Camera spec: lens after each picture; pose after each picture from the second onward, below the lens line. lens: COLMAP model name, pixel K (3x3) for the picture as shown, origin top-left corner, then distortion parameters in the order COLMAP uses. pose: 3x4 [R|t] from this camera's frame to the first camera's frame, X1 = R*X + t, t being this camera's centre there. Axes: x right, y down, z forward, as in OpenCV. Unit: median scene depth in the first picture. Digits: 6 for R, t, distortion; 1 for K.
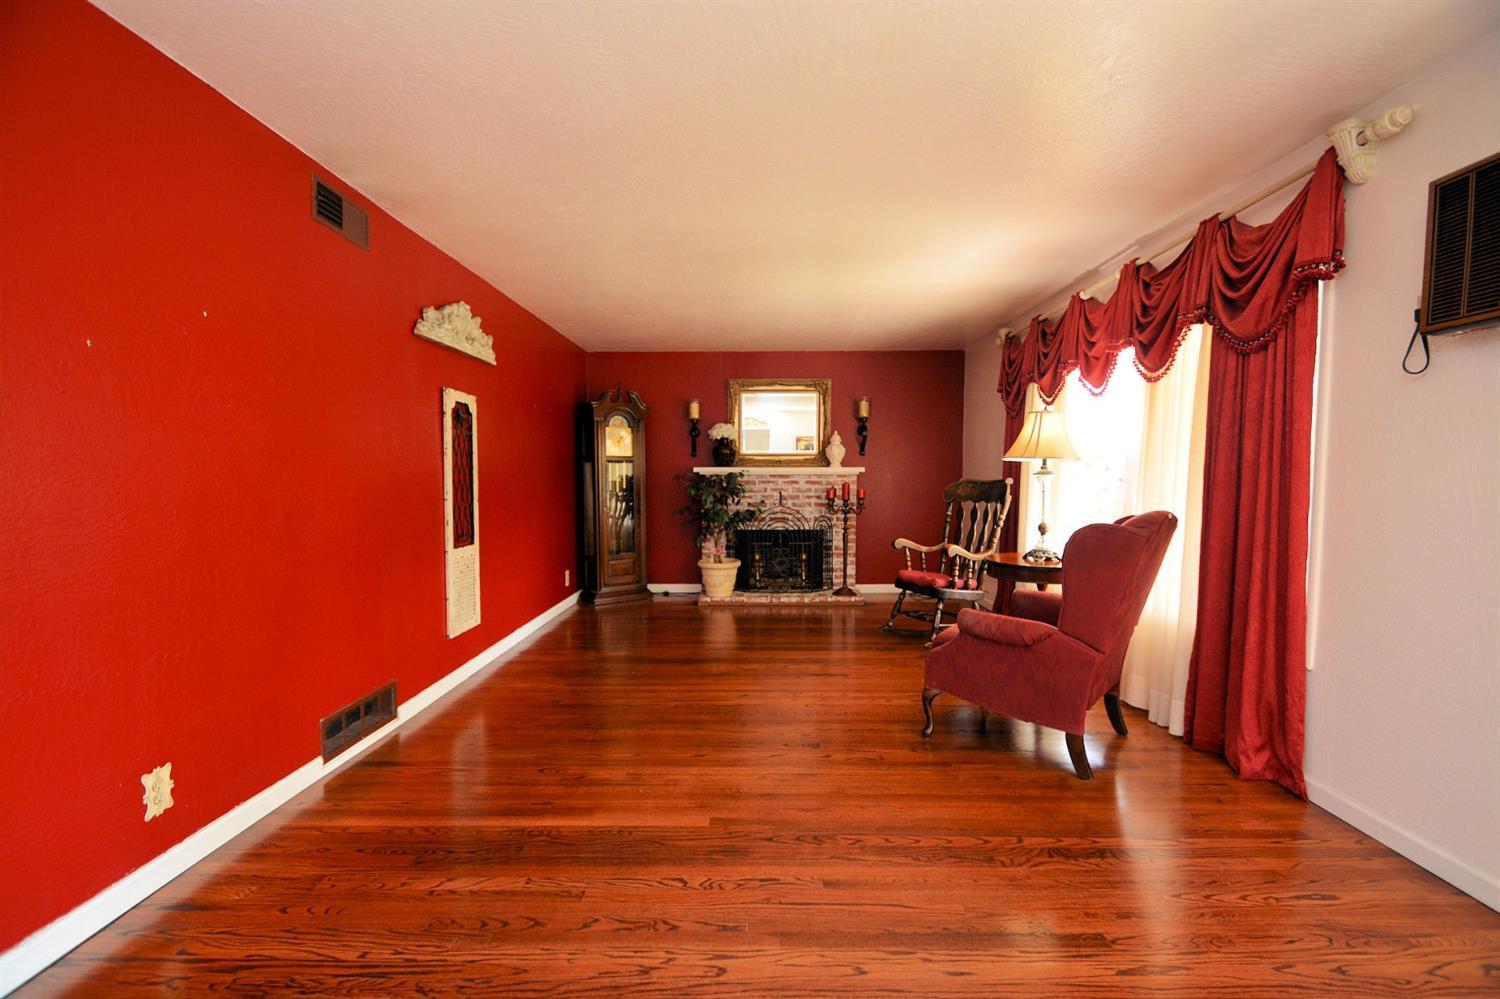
lens RADIAL K [[651.8, 0, 750.9], [0, 651.8, 515.3], [0, 0, 1]] dist [0.017125, -0.019010]
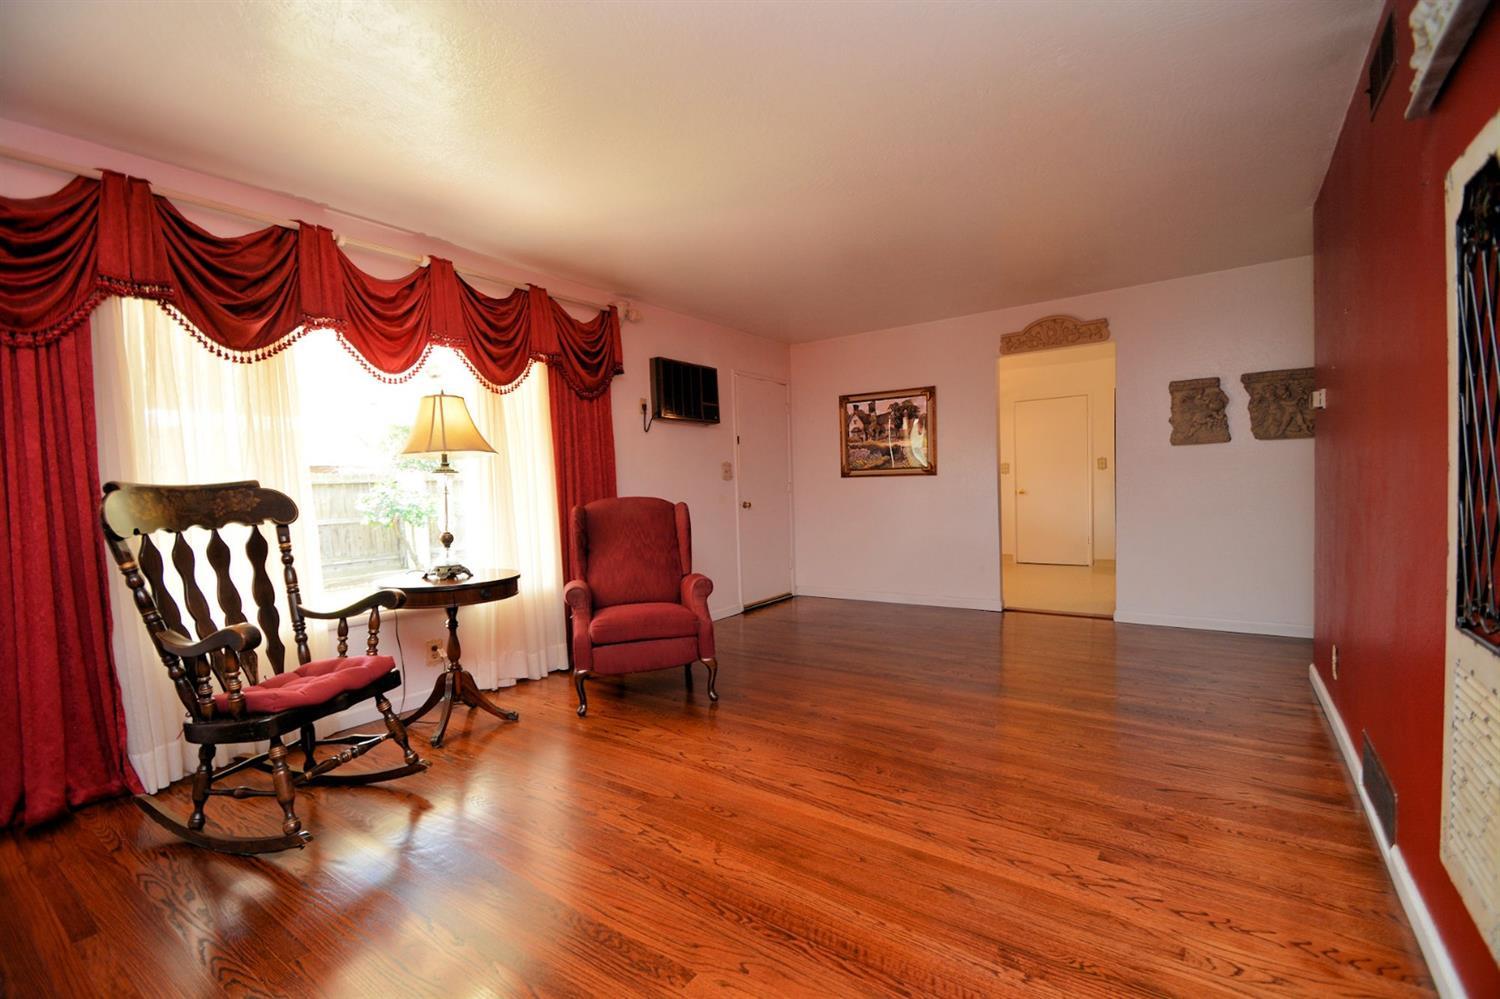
lens RADIAL K [[651.8, 0, 750.9], [0, 651.8, 515.3], [0, 0, 1]] dist [0.017125, -0.019010]
pose [[-0.819405, -0.003420, 0.573205, -0.398604], [0.062581, 0.993471, 0.095389, -0.076247], [-0.569789, 0.114034, -0.813841, 1.722458]]
